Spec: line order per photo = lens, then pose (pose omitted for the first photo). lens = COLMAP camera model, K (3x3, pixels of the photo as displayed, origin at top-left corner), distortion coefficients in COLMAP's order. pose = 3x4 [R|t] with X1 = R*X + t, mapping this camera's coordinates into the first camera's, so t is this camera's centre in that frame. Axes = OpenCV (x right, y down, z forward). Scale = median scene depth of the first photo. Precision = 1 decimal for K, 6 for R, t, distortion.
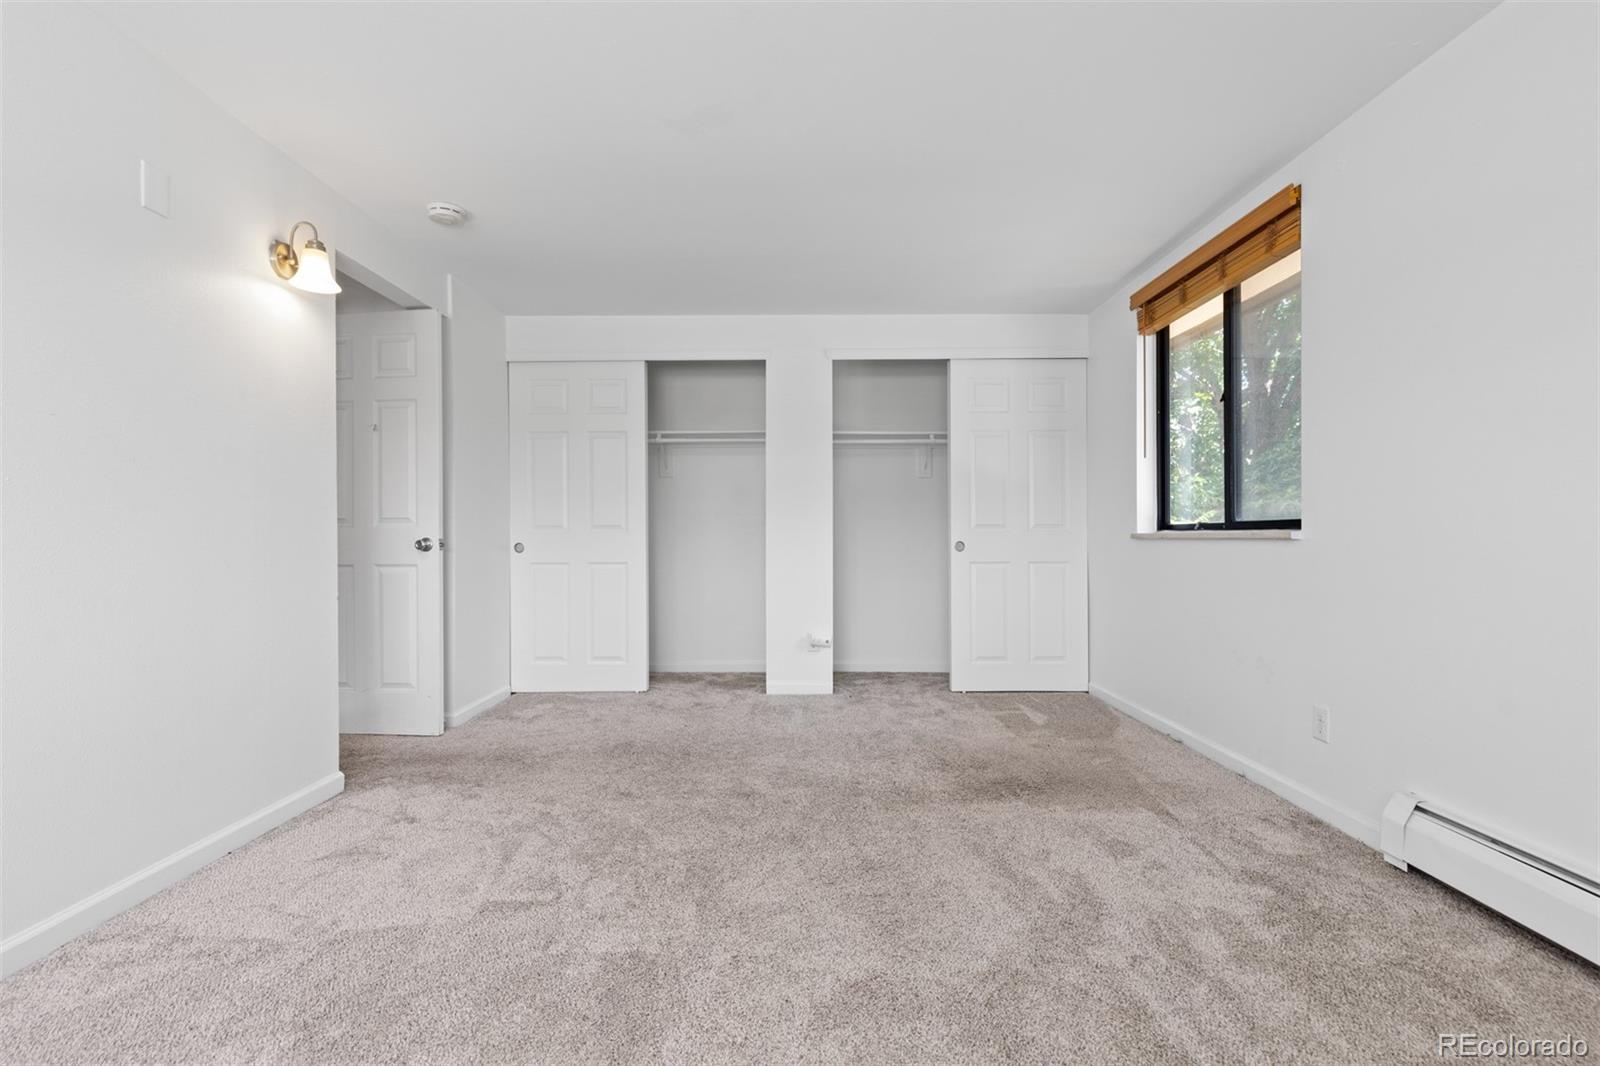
lens RADIAL K [[726.7, 0, 802.9], [0, 726.7, 527.9], [0, 0, 1]] dist [0.009138, -0.000337]
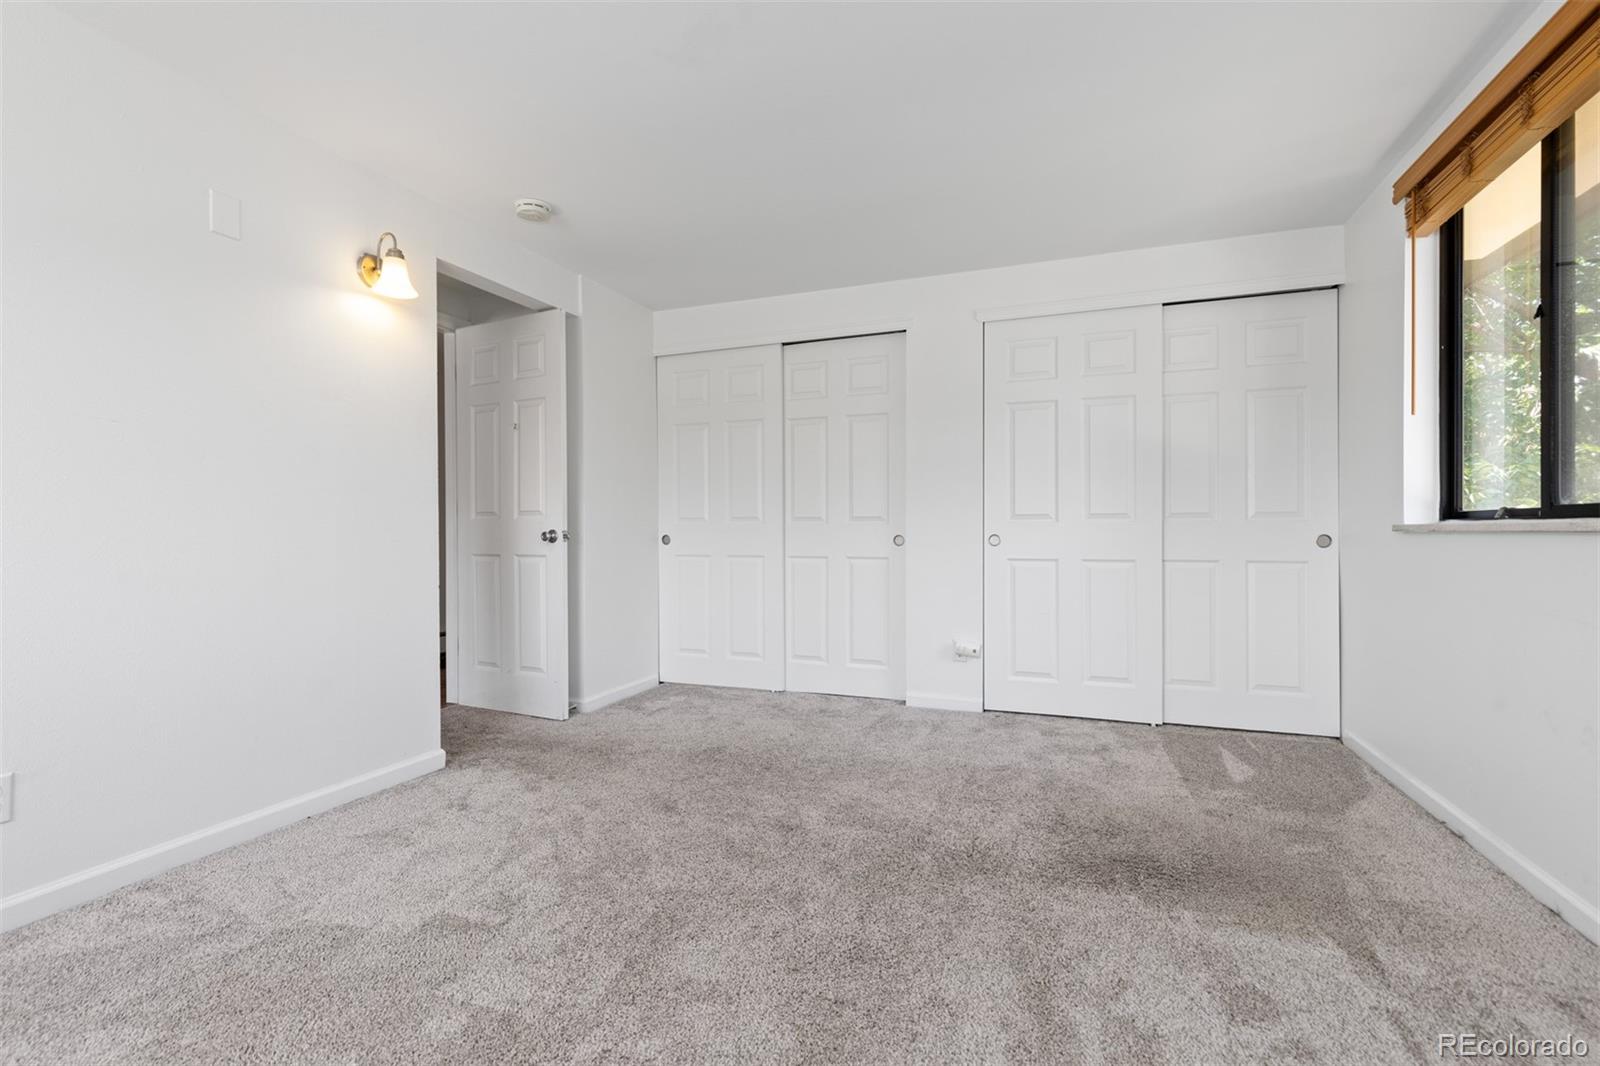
lens RADIAL K [[726.7, 0, 800.9], [0, 726.7, 526.6], [0, 0, 1]] dist [0.009138, -0.000337]
pose [[0.934612, -0.000538, -0.355668, 0.221536], [0.003489, 0.999965, 0.007655, 0.002999], [0.355652, -0.008396, 0.934581, 0.185810]]
